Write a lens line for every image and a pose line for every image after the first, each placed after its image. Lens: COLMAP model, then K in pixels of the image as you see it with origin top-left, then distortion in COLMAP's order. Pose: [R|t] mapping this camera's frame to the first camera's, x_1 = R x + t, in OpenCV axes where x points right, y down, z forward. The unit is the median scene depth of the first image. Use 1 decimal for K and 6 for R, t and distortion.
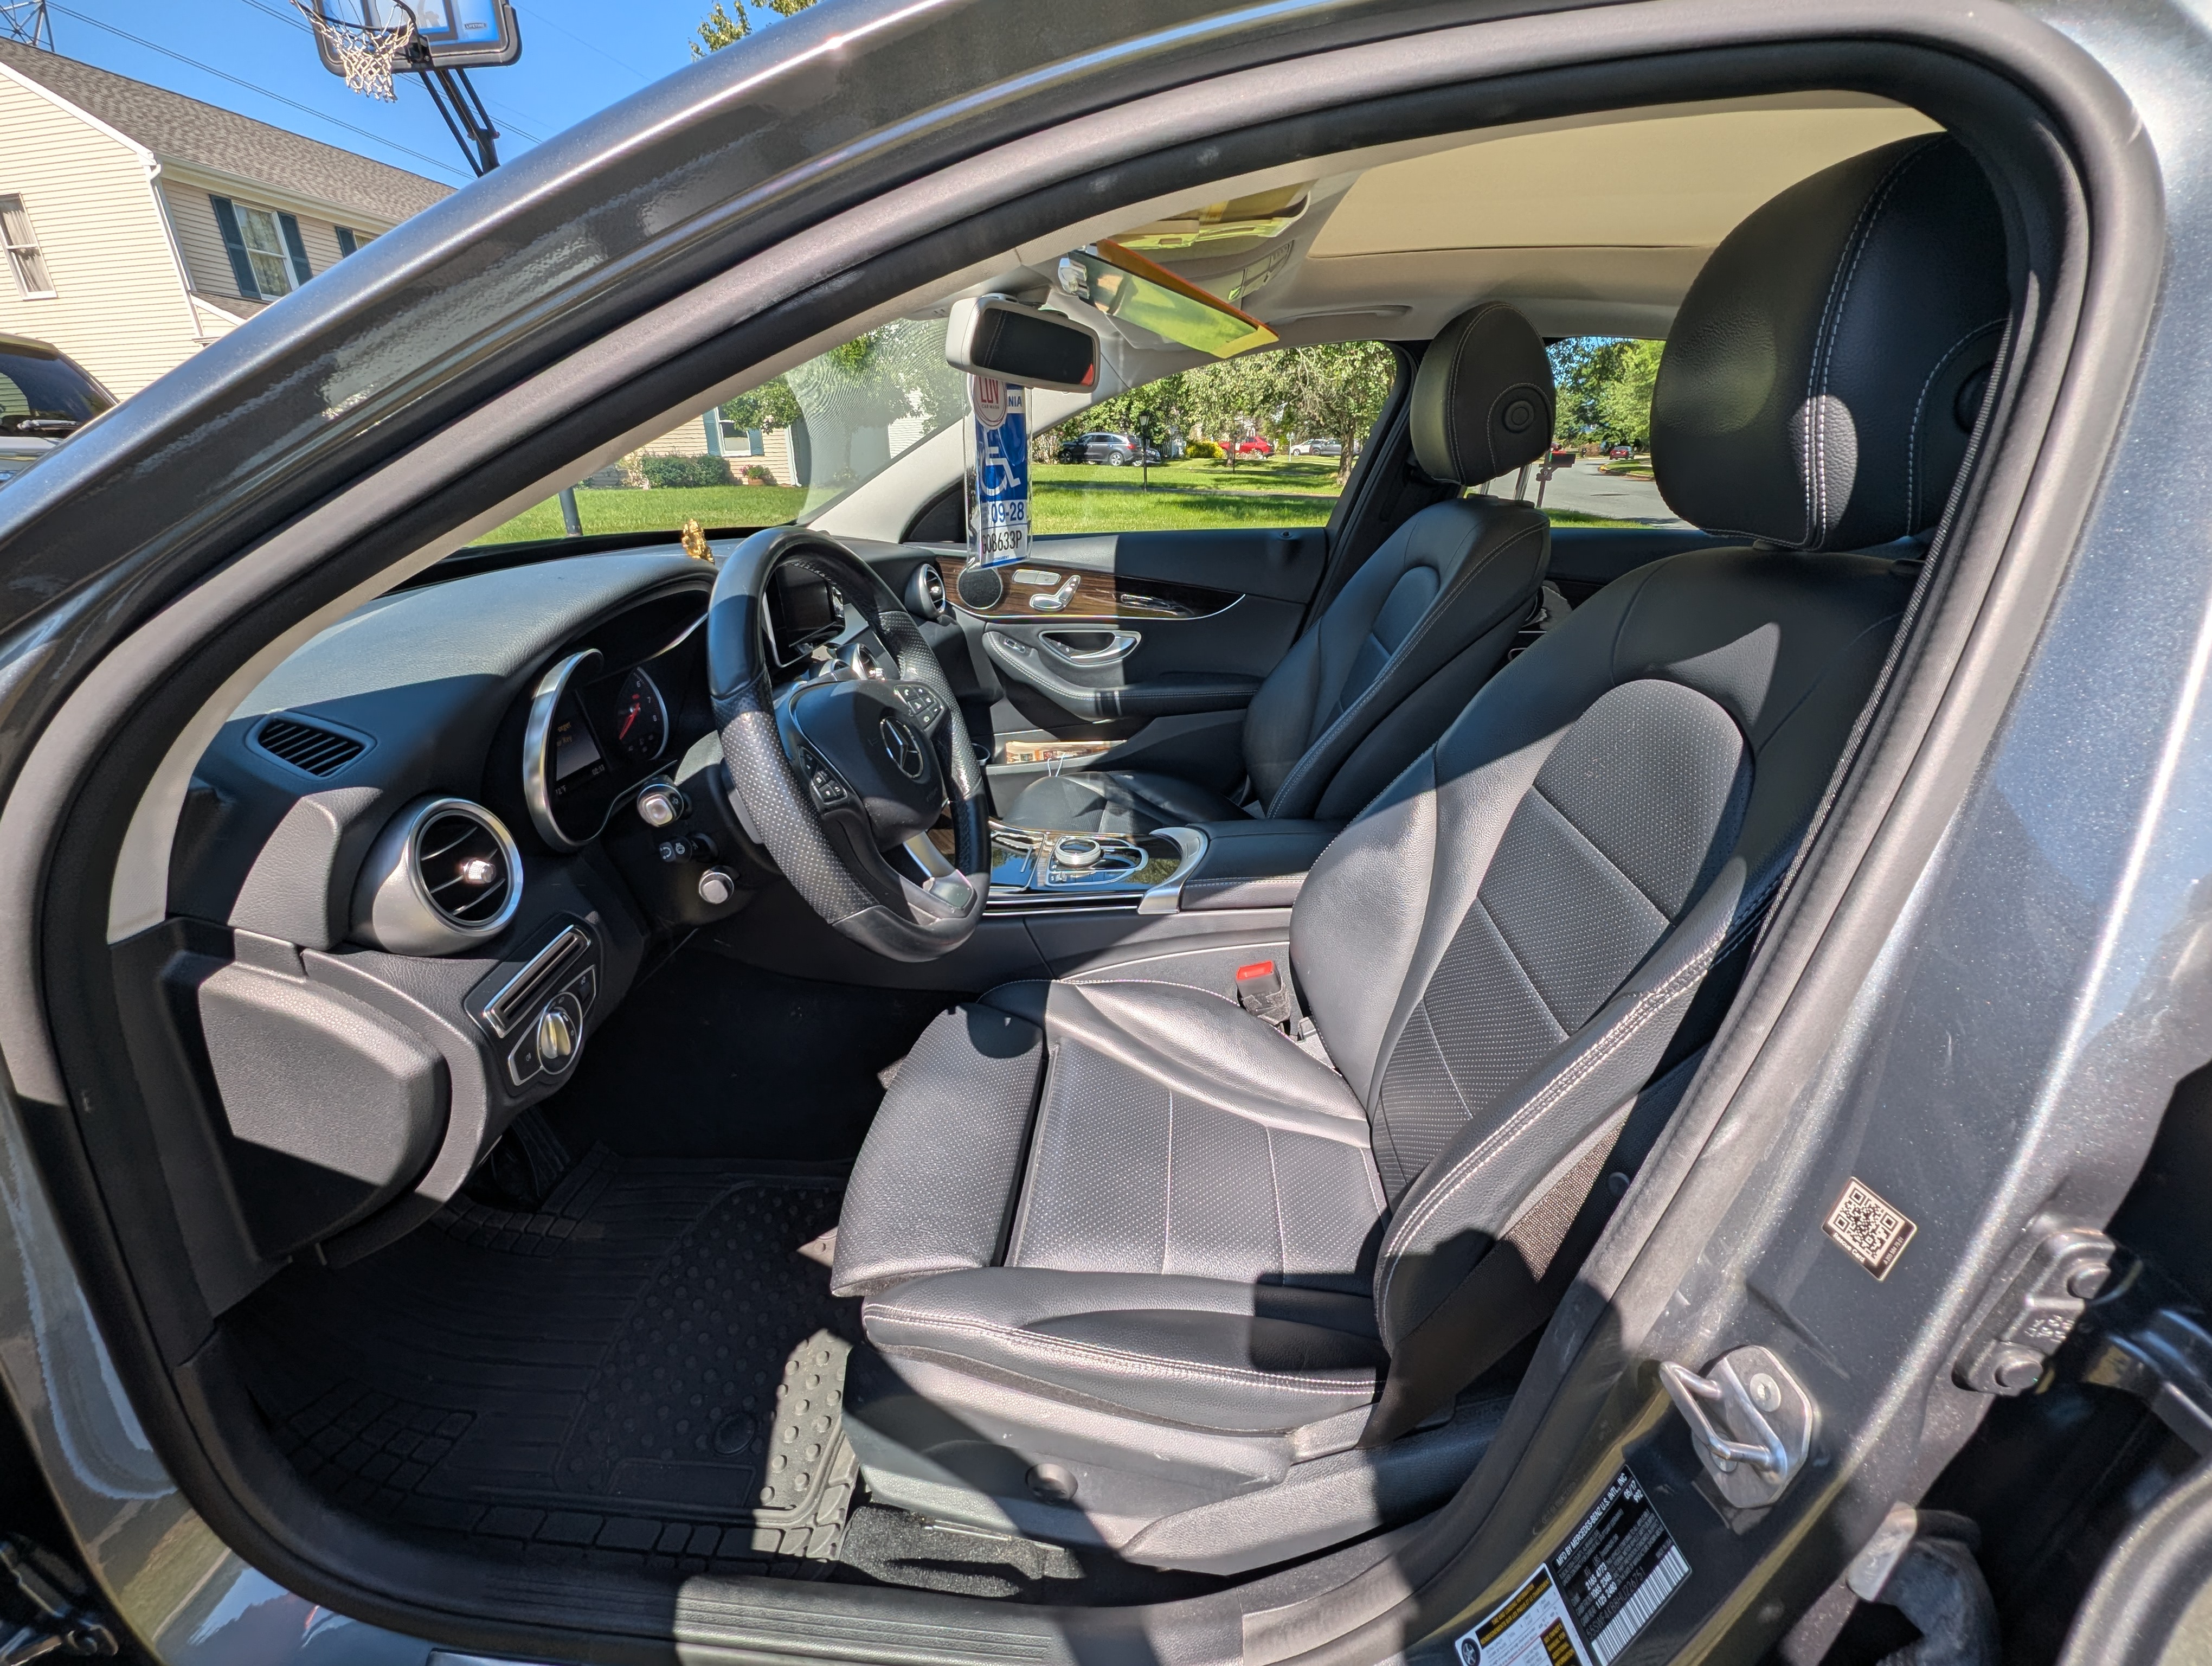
lens RADIAL K [[912.7, 0, 1106.6], [0, 912.7, 832.8], [0, 0, 1]] dist [0.007260, -0.003325]
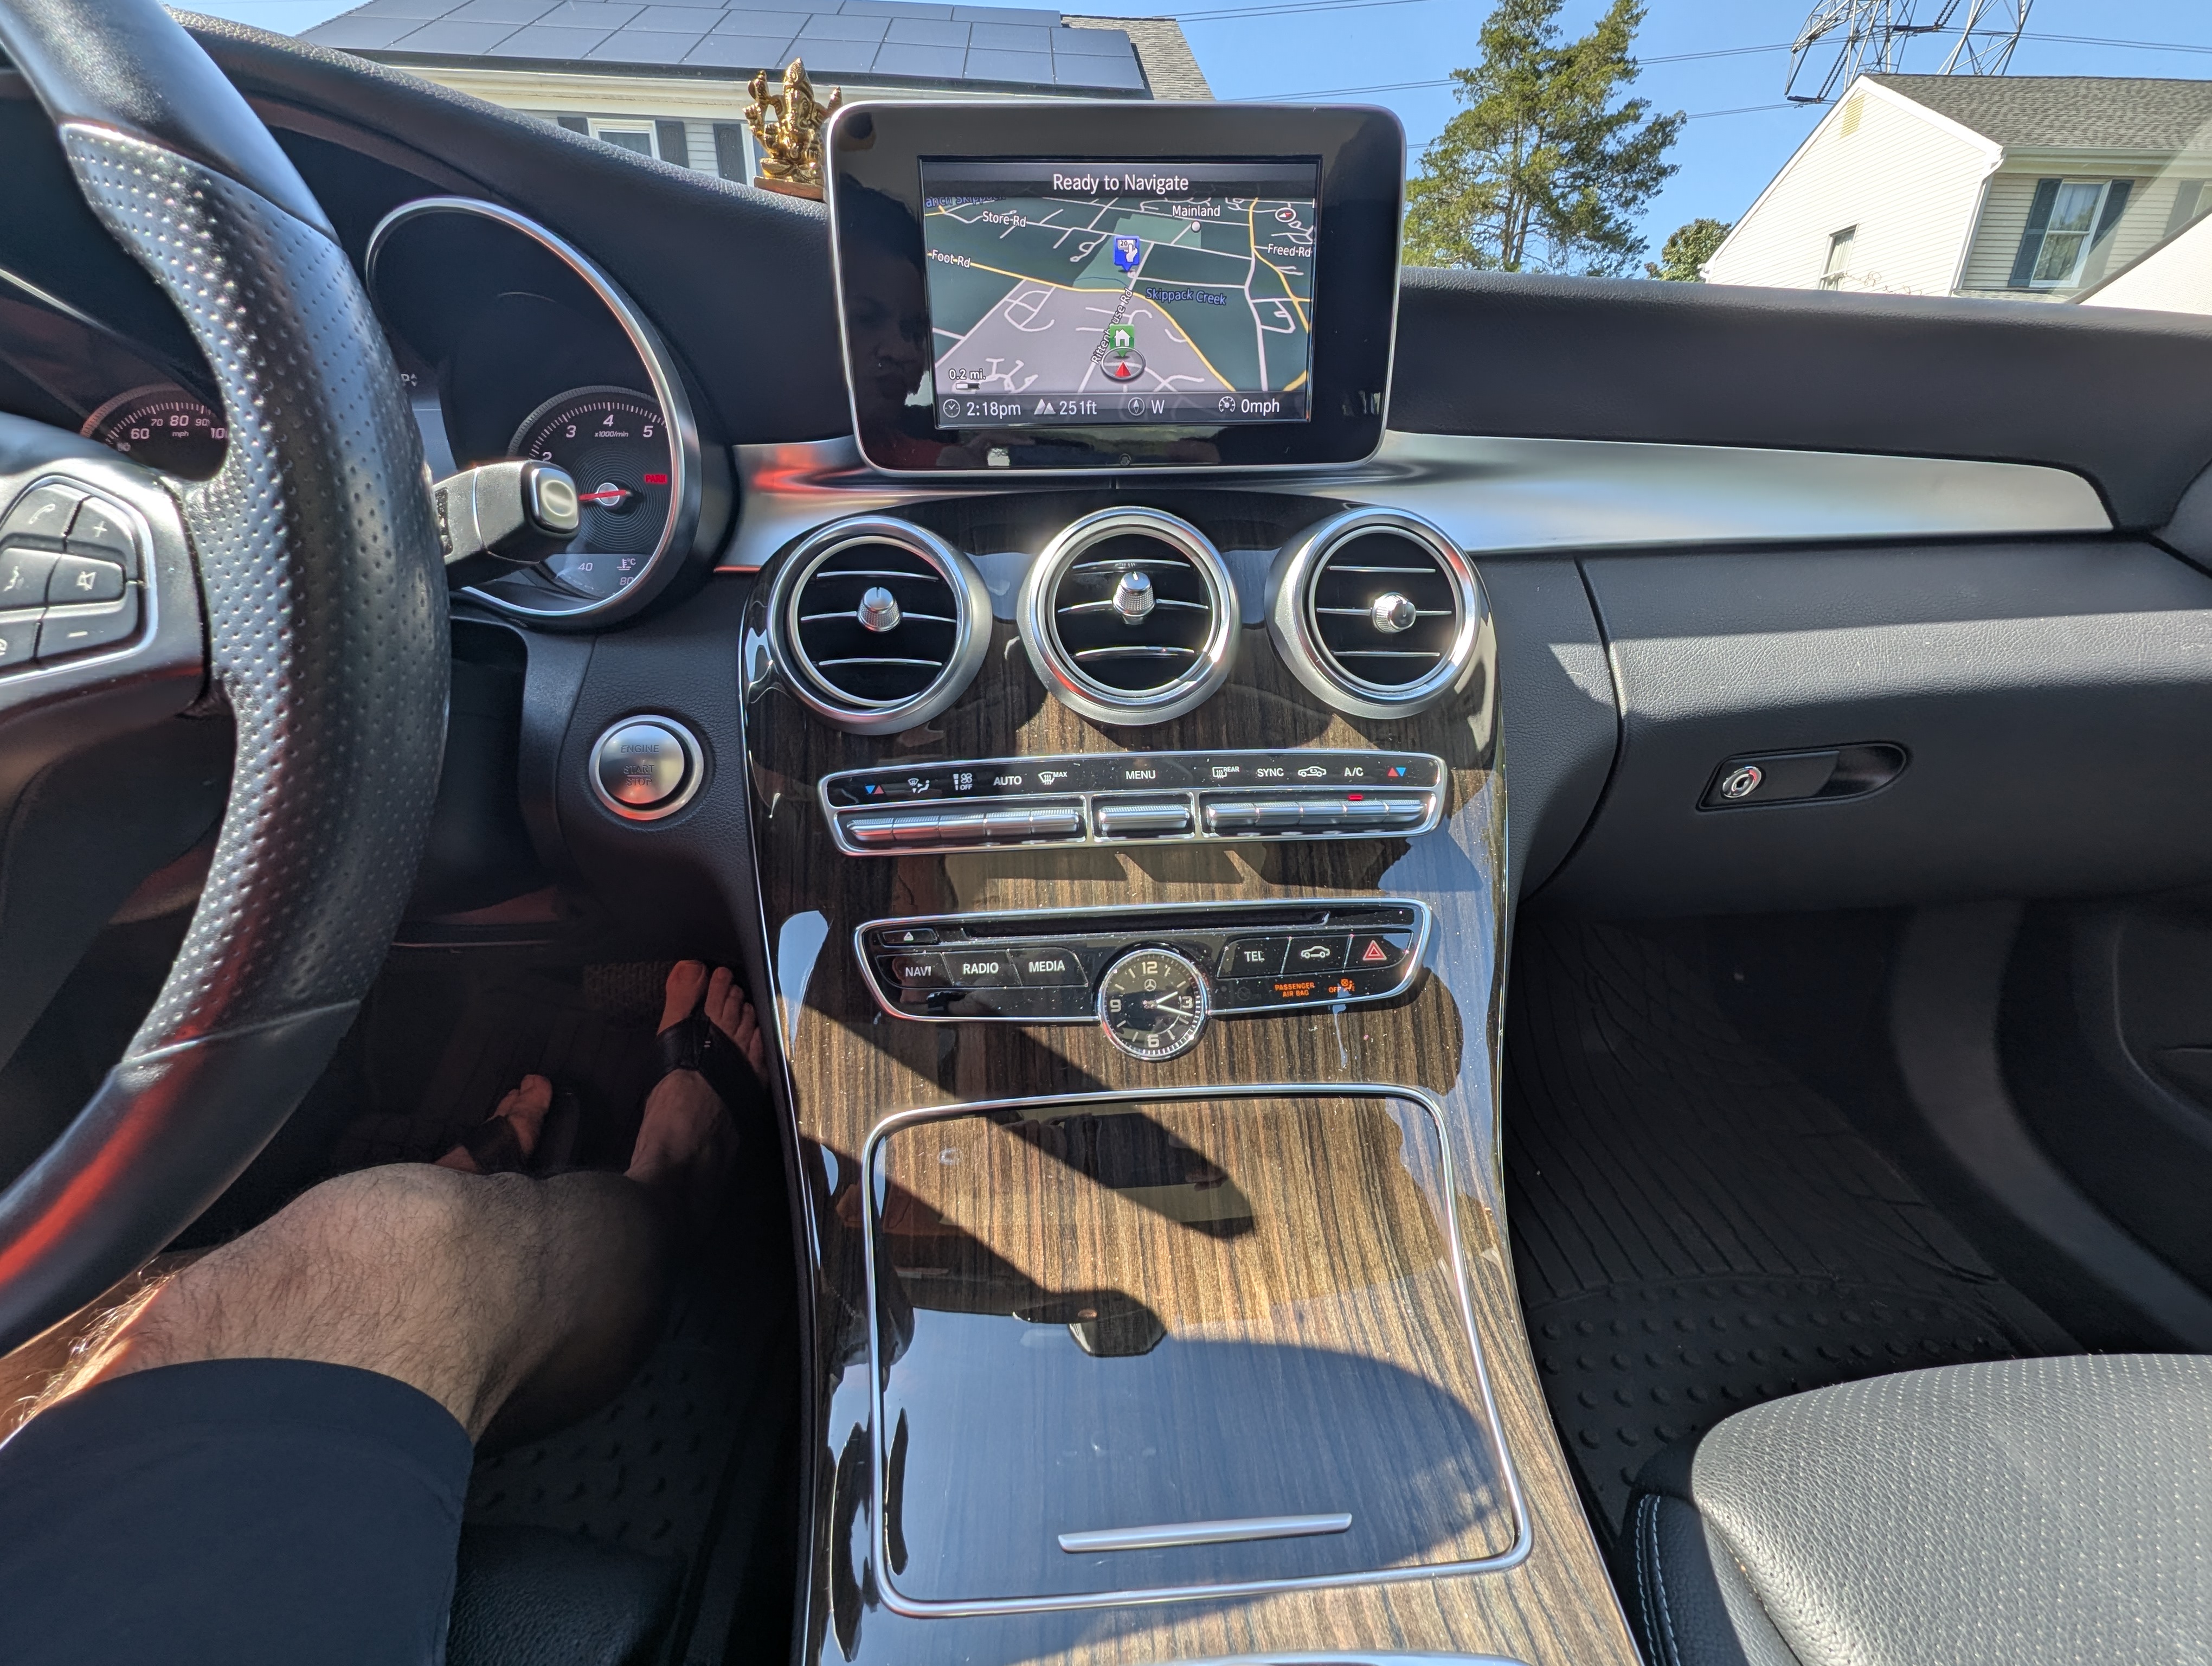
lens RADIAL K [[912.7, 0, 1098.9], [0, 912.7, 825.8], [0, 0, 1]] dist [0.007260, -0.003325]
pose [[0.140648, 0.362005, -0.921504, 0.050080], [-0.375259, 0.880801, 0.288740, -0.186522], [0.916187, 0.305192, 0.259728, 0.971007]]
